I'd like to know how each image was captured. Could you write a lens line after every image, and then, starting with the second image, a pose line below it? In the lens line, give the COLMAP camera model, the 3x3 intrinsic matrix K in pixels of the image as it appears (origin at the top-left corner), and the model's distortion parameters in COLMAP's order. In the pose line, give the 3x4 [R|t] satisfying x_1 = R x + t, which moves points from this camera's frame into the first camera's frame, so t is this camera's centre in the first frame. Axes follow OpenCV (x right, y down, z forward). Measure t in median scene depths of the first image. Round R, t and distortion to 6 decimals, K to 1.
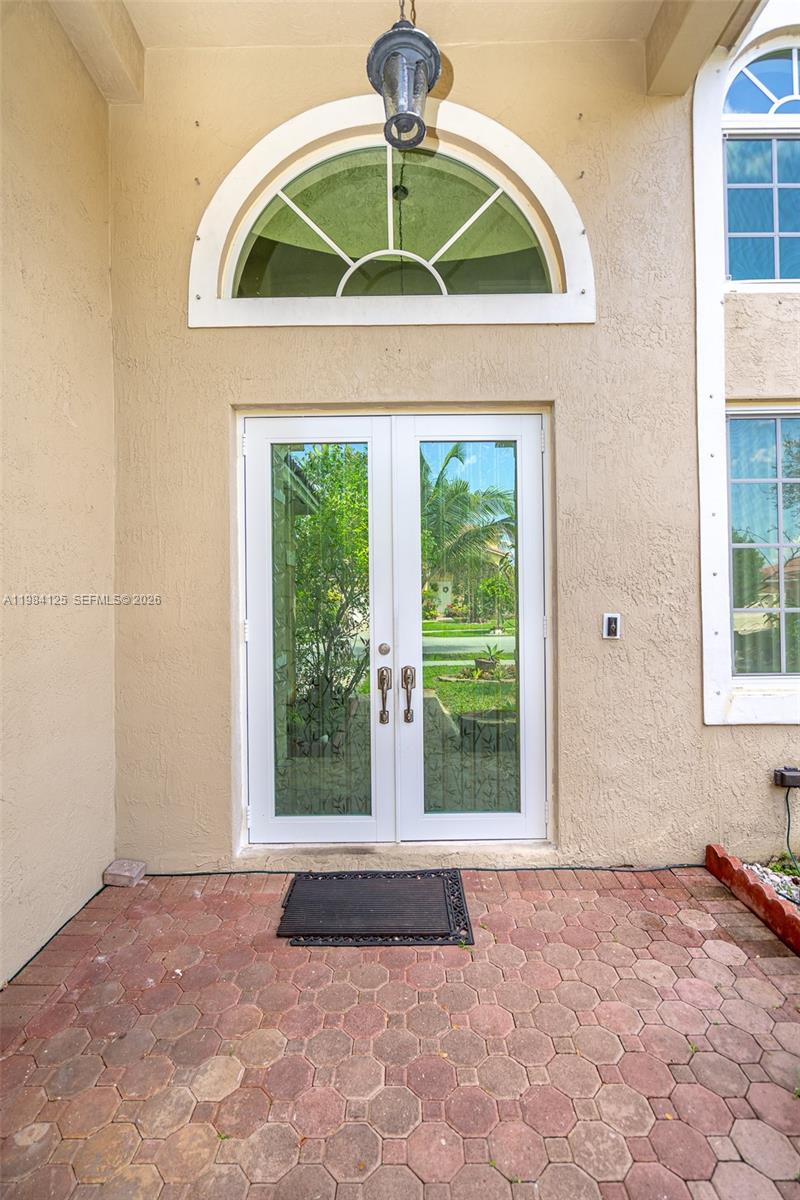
lens RADIAL K [[544.4, 0, 398.3], [0, 544.4, 594.4], [0, 0, 1]] dist [-0.000705, 0.000873]
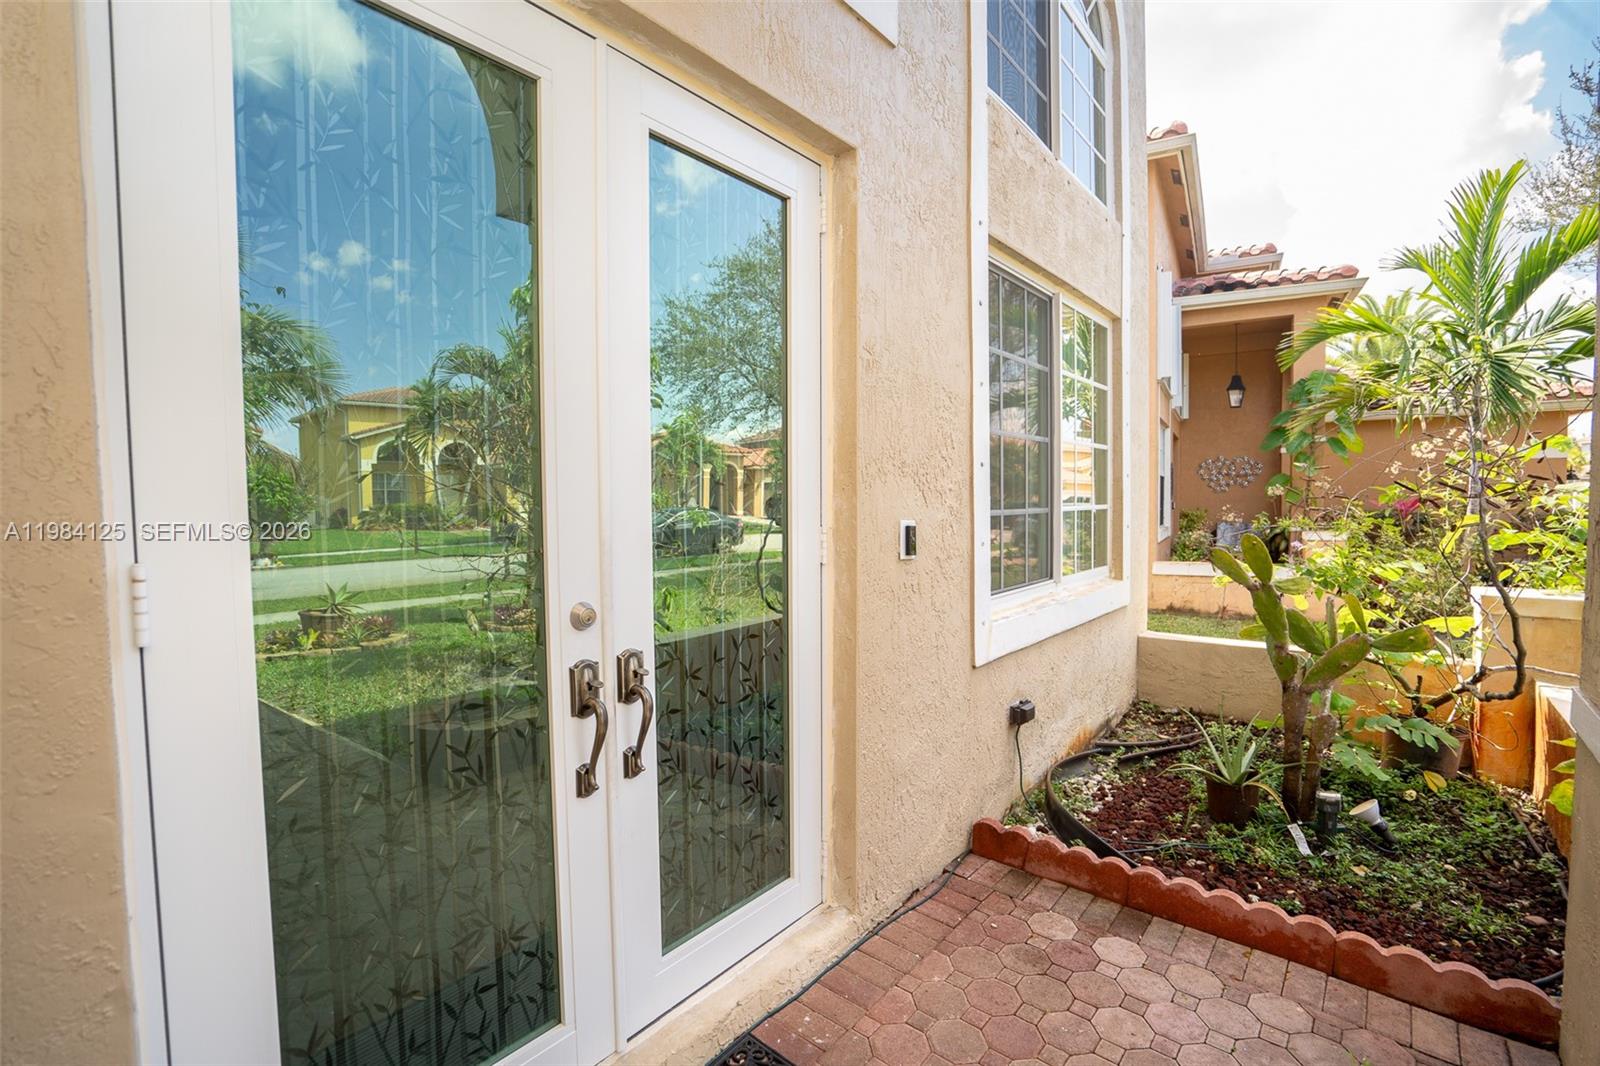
lens RADIAL K [[742.1, 0, 802.0], [0, 742.1, 541.4], [0, 0, 1]] dist [-0.026561, 0.002509]
pose [[0.625471, -0.038009, 0.779321, -0.364806], [-0.008841, 0.998403, 0.055790, 0.012849], [-0.780197, -0.041785, 0.624136, 0.552629]]
